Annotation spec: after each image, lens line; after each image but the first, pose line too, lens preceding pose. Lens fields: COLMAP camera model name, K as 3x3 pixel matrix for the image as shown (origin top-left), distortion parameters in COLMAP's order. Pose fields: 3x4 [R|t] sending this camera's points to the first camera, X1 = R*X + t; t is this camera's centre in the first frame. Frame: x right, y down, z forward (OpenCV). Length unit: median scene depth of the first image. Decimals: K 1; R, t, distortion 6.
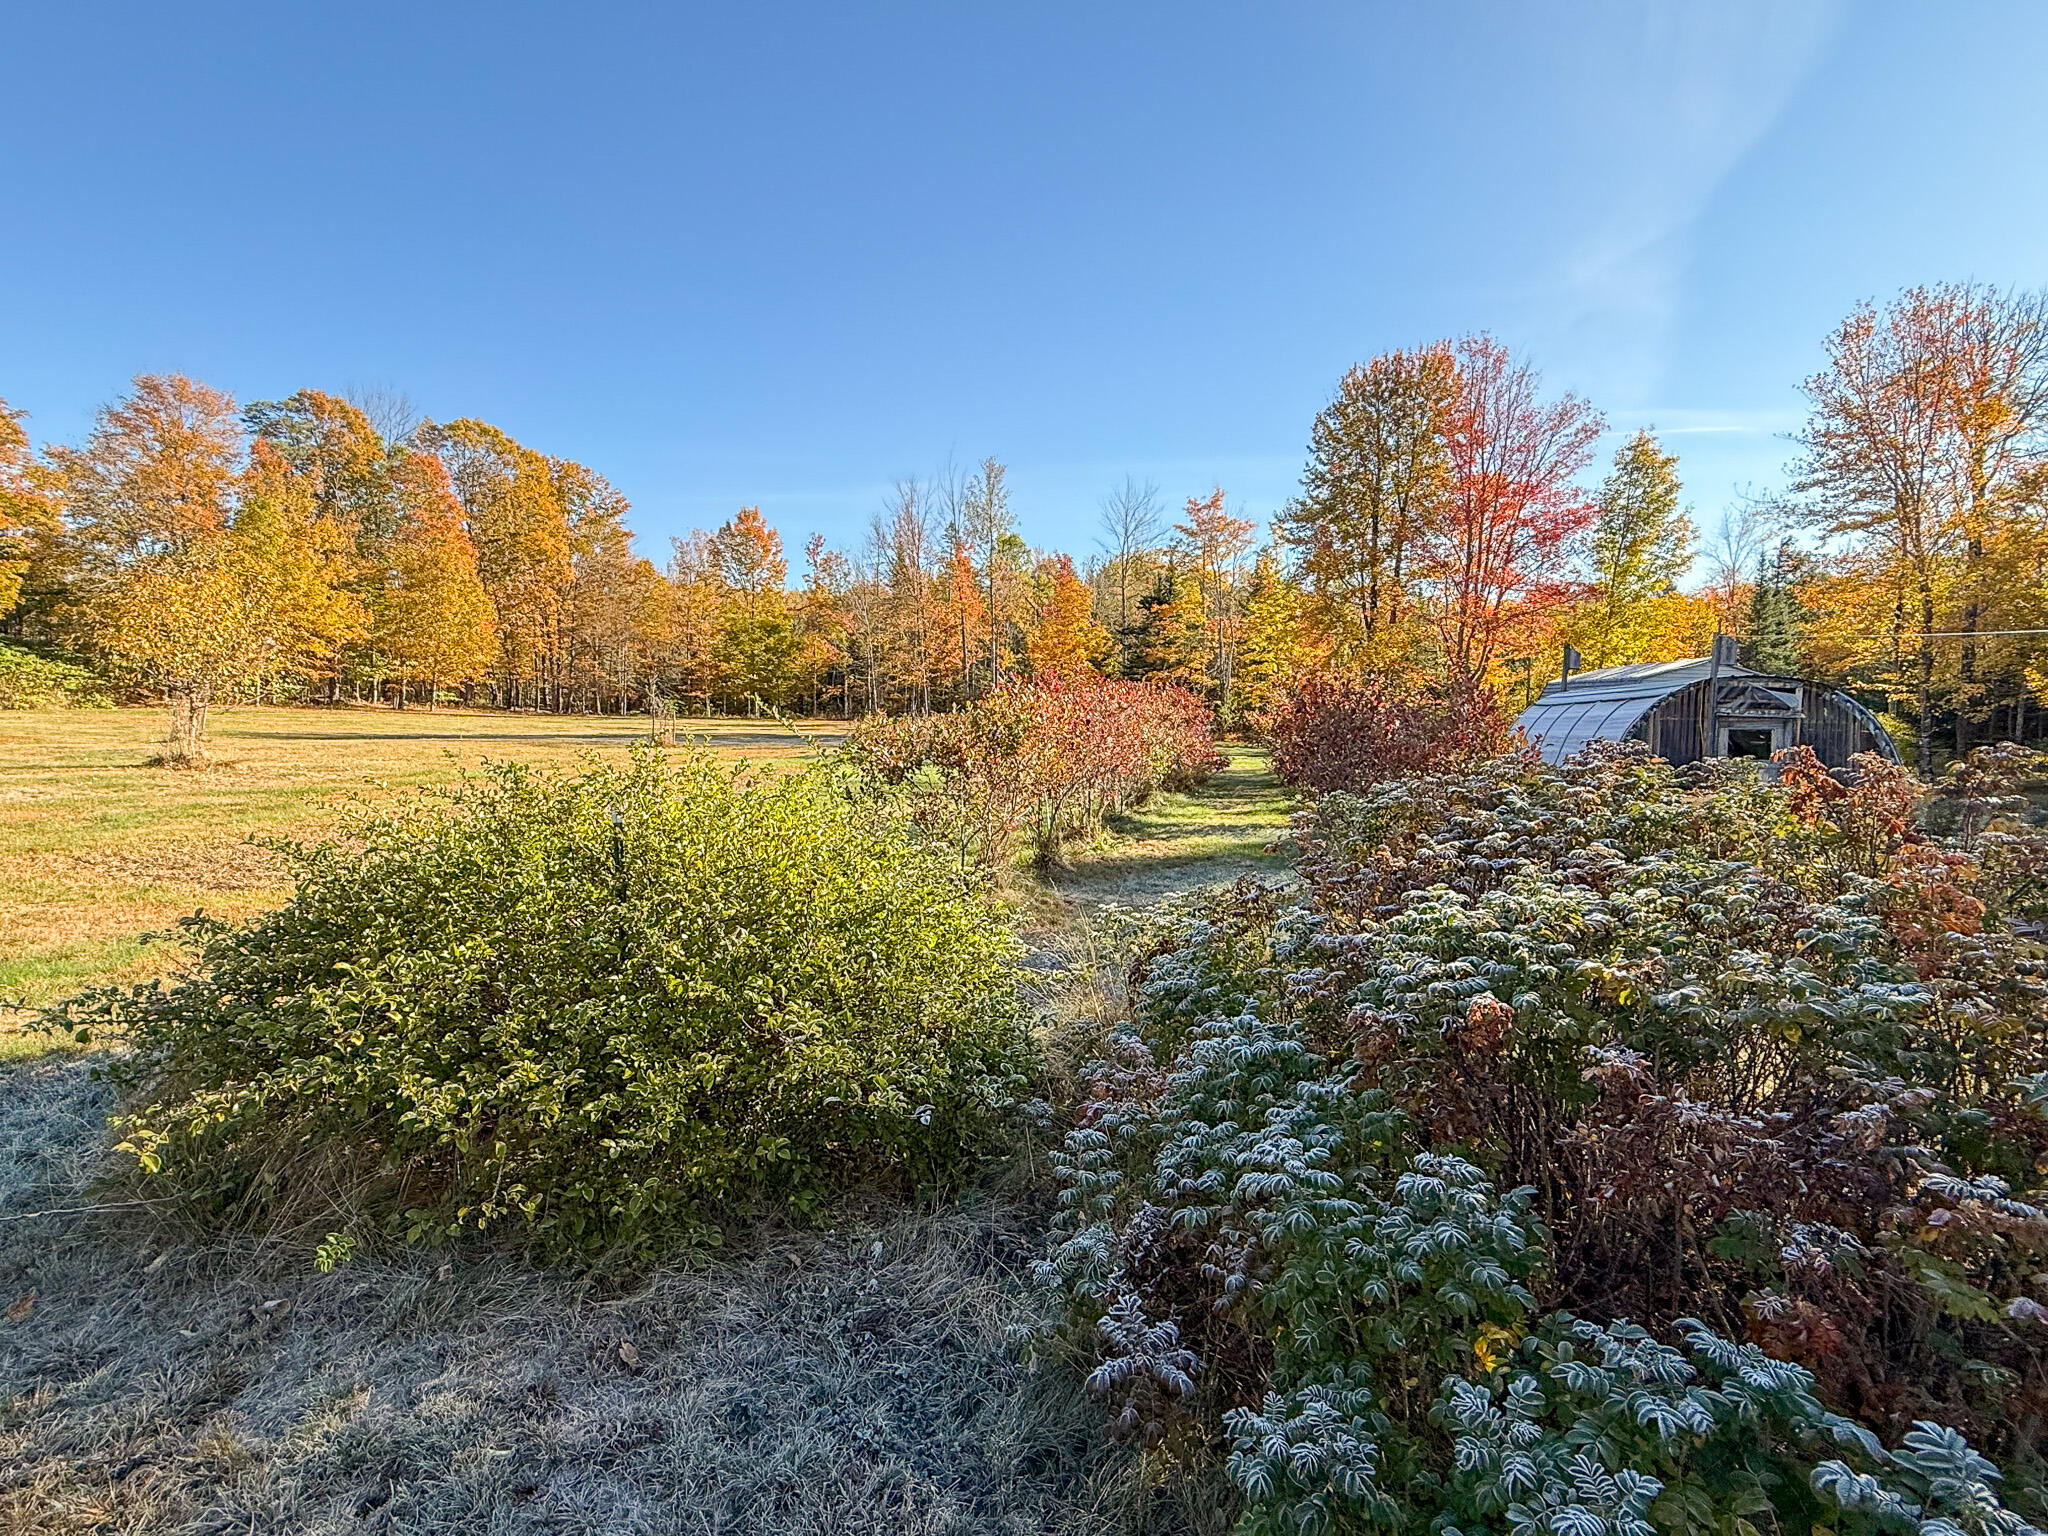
lens RADIAL K [[953.6, 0, 1024.4], [0, 953.6, 773.1], [0, 0, 1]] dist [0.000320, -0.000016]
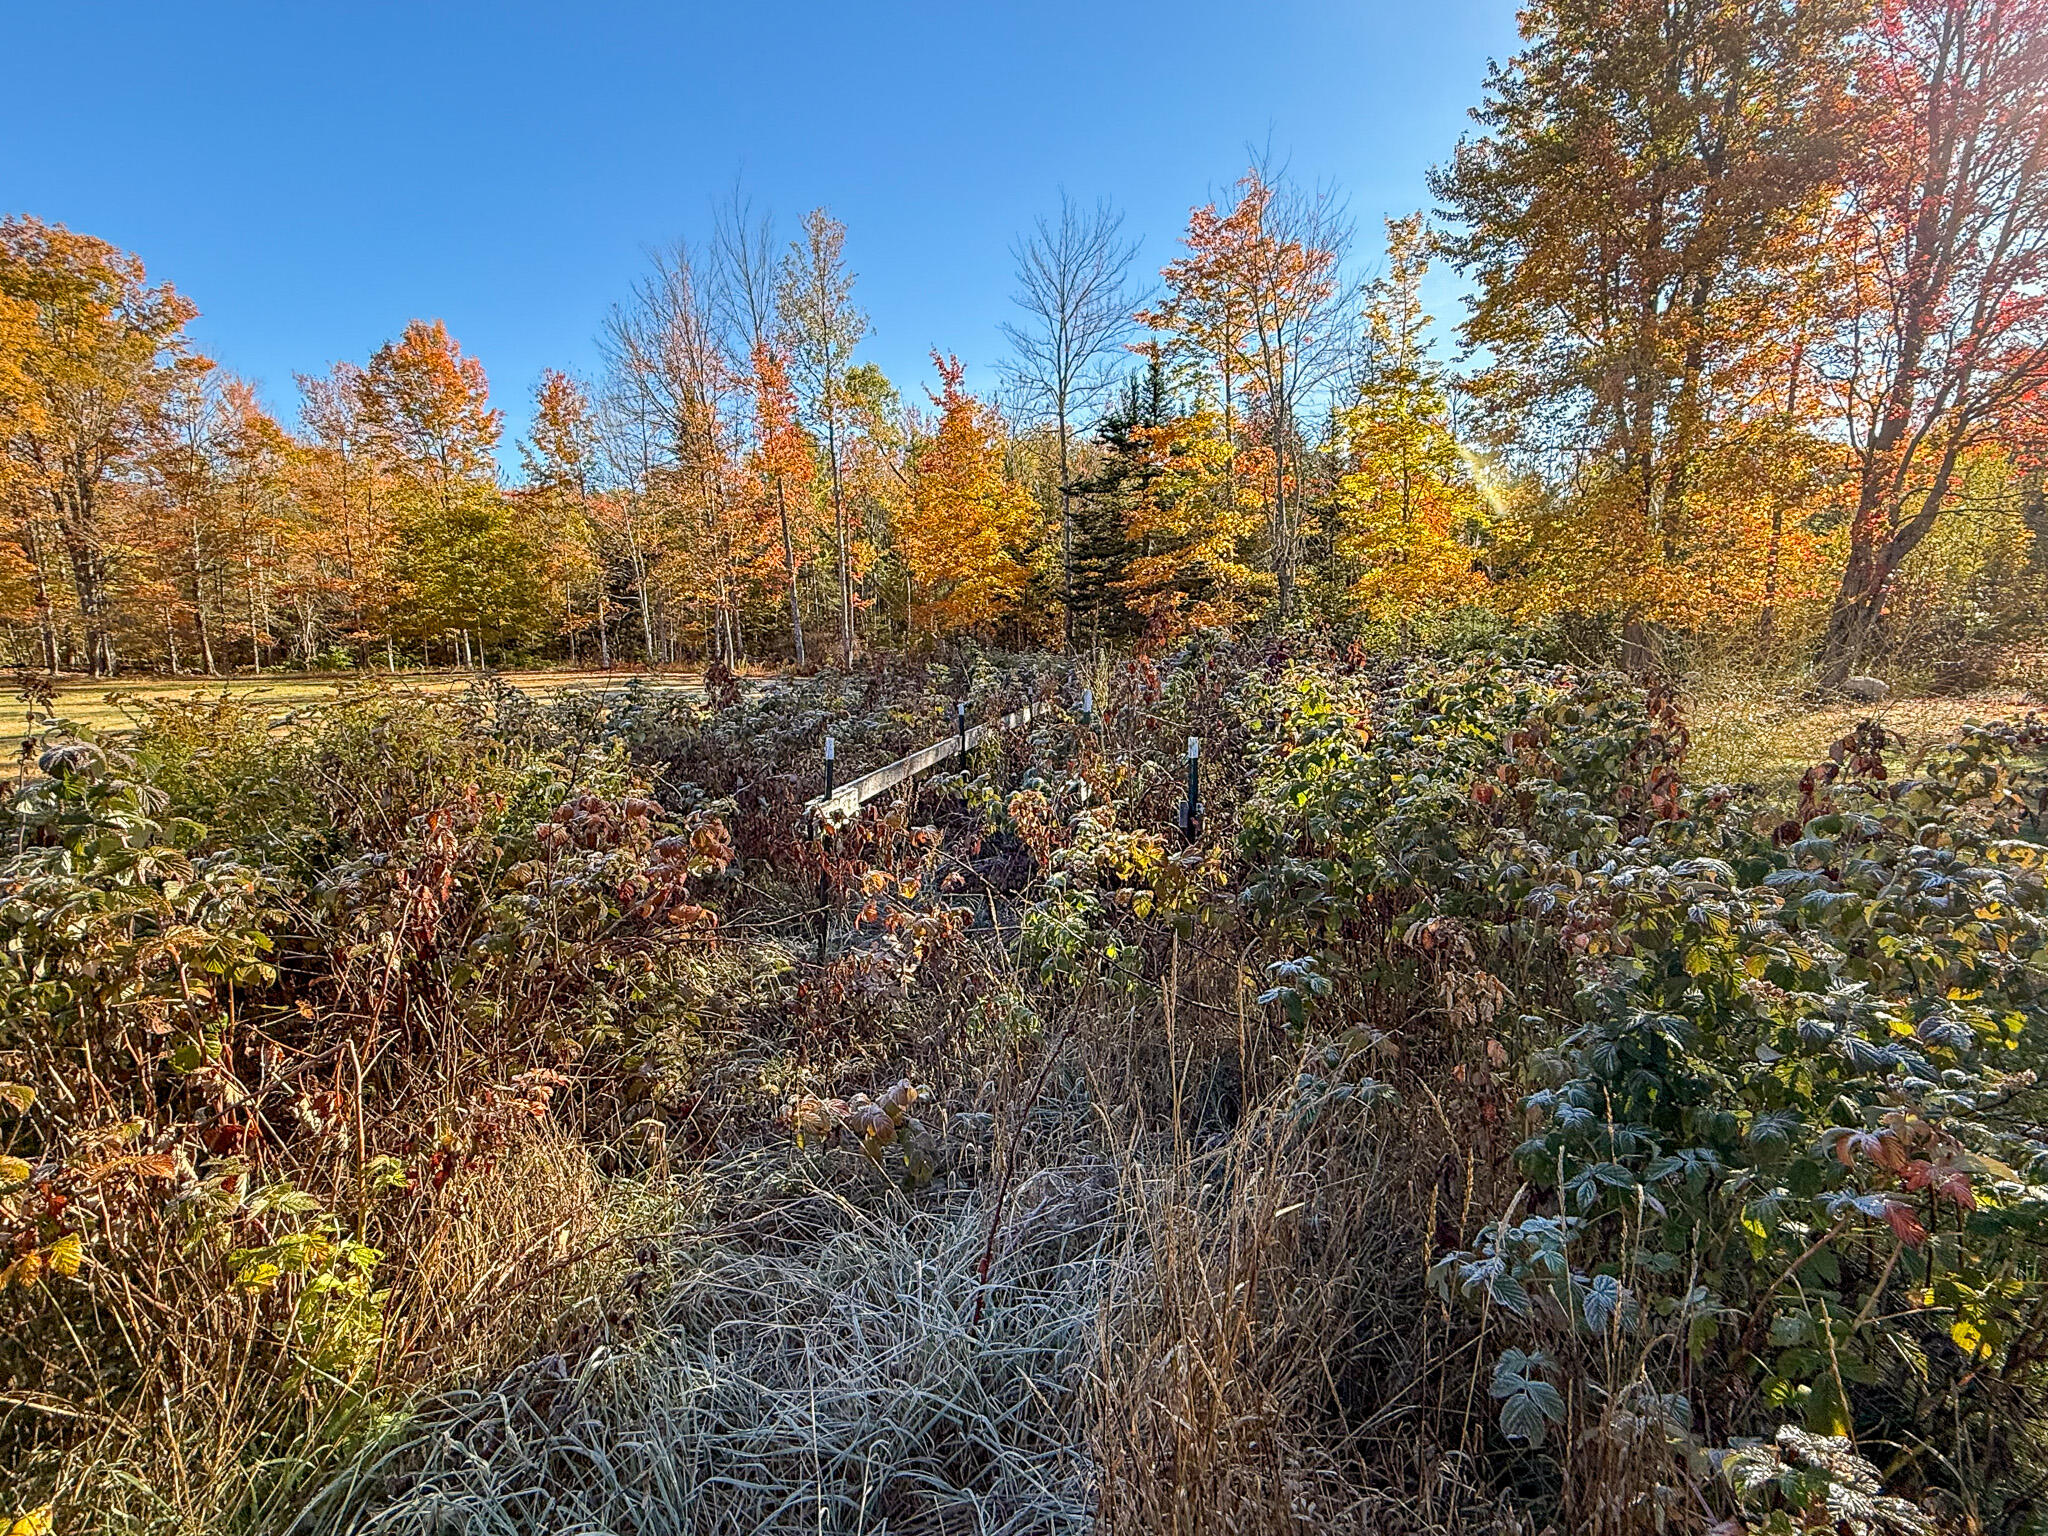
lens RADIAL K [[953.6, 0, 1024.9], [0, 953.6, 768.0], [0, 0, 1]] dist [0.000320, -0.000016]
pose [[0.992801, -0.049609, 0.109015, 0.009756], [0.042010, 0.996596, 0.070931, -0.023870], [-0.112163, -0.065841, 0.991506, 0.349787]]
